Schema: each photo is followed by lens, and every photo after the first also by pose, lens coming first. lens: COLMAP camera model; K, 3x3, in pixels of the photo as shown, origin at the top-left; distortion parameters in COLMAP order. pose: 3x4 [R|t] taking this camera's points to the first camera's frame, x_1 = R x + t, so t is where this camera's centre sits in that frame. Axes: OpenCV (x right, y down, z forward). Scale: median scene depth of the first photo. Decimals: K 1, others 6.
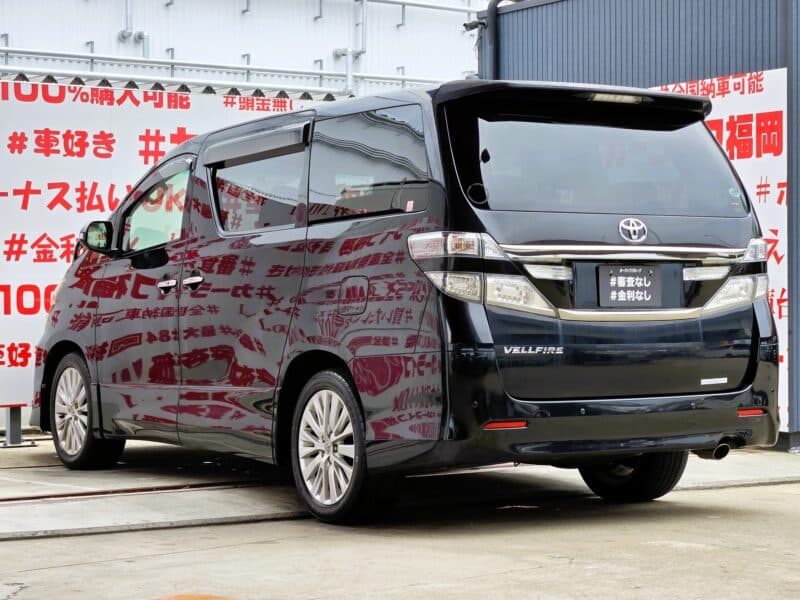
lens RADIAL K [[1828.2, 0, 397.6], [0, 1828.2, 308.7], [0, 0, 1]] dist [0.047366, 0.490676]
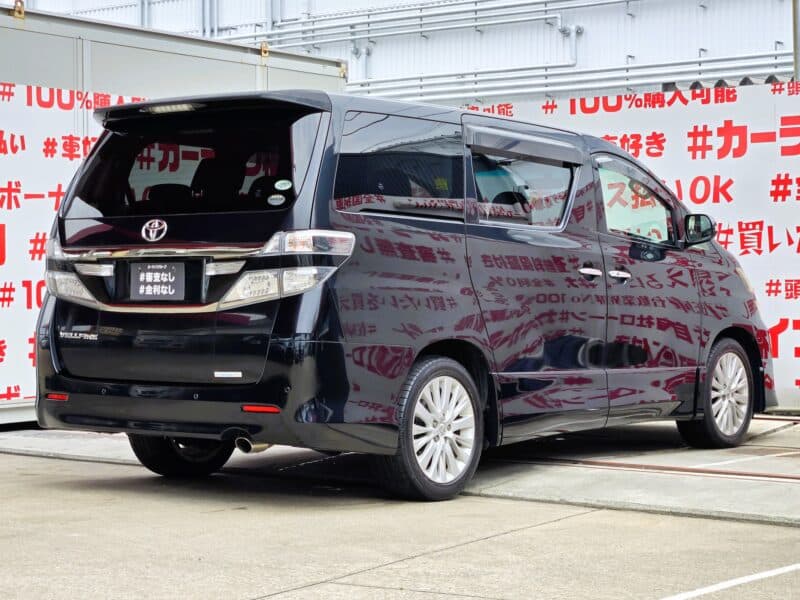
lens RADIAL K [[1713.9, 0, 400.0], [0, 1713.9, 300.0], [0, 0, 1]] dist [-0.046601, 0.370318]
pose [[0.351576, 0.012356, -0.936078, 1.083728], [-0.004787, 0.999924, 0.011401, -0.012917], [0.936147, 0.000473, 0.351608, 0.745737]]
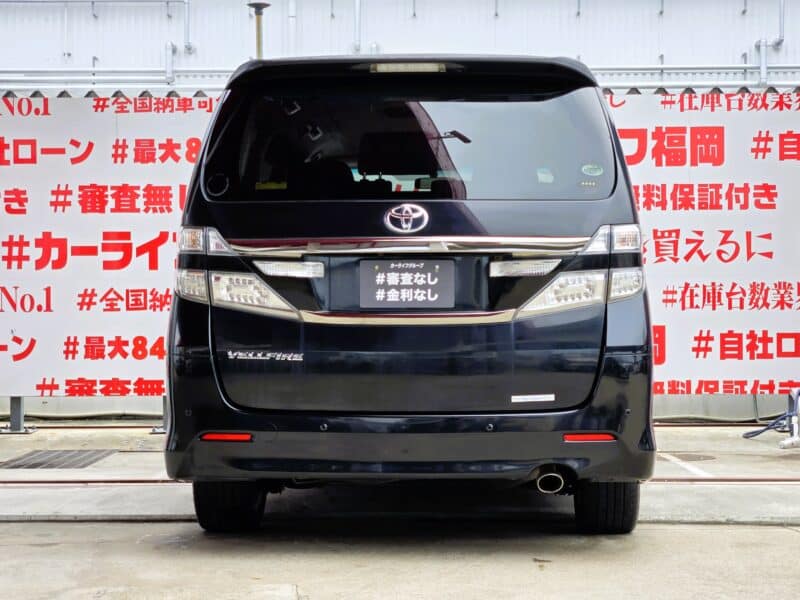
lens RADIAL K [[1568.9, 0, 407.8], [0, 1568.9, 285.0], [0, 0, 1]] dist [-0.017659, 0.063765]
pose [[0.823110, -0.000418, -0.567882, 0.522630], [-0.005550, 0.999946, -0.008781, -0.005173], [0.567855, 0.010380, 0.823063, 0.379409]]
